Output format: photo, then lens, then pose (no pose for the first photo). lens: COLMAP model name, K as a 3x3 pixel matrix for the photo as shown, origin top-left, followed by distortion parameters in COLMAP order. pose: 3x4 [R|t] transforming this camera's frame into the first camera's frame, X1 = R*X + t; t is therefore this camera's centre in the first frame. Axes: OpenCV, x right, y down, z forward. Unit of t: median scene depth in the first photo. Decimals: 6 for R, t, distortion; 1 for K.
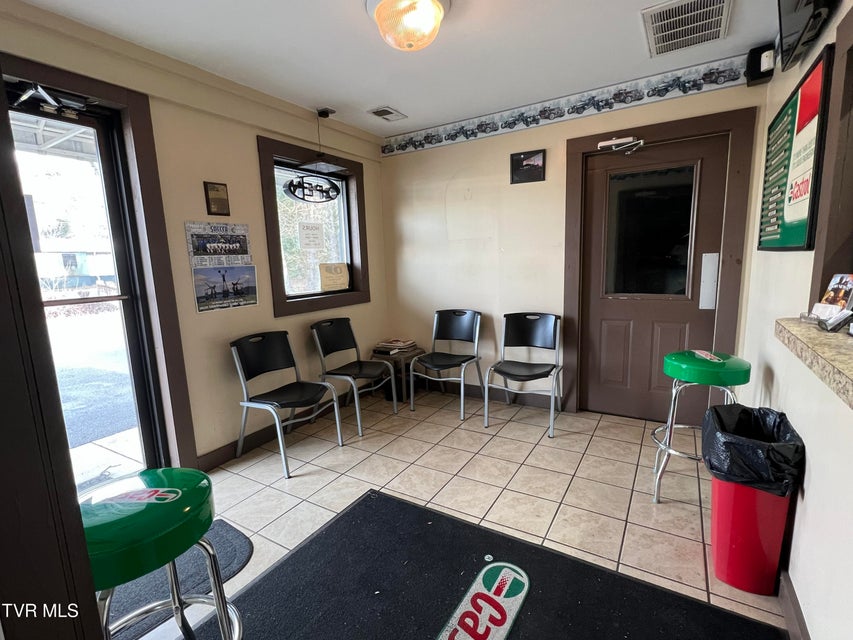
lens RADIAL K [[398.6, 0, 426.4], [0, 398.6, 320.0], [0, 0, 1]] dist [0.001776, -0.000378]
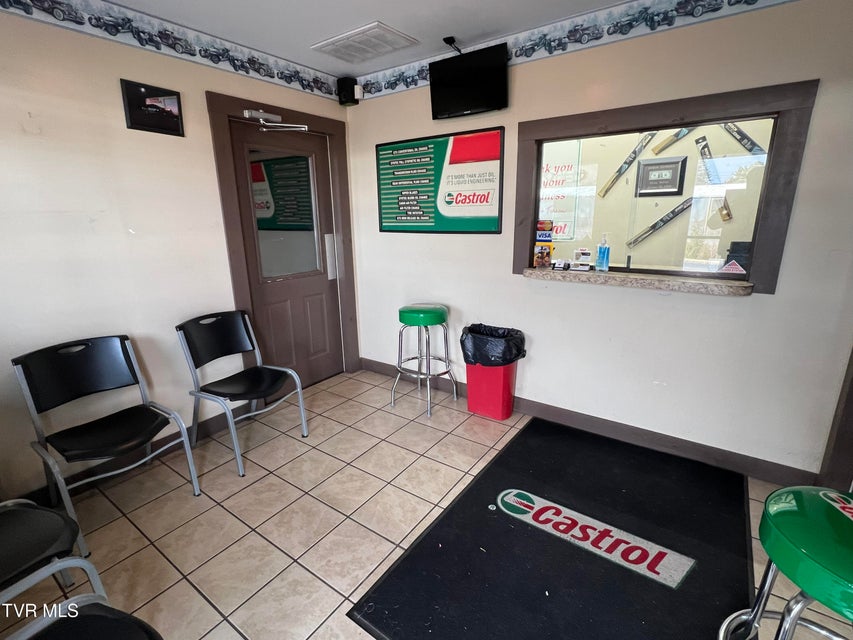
lens RADIAL K [[398.6, 0, 426.5], [0, 398.6, 320.0], [0, 0, 1]] dist [0.001776, -0.000378]
pose [[0.091235, -0.224277, 0.970245, -0.506695], [0.164269, 0.964351, 0.207468, -0.114441], [-0.982187, 0.140453, 0.124825, 0.573771]]
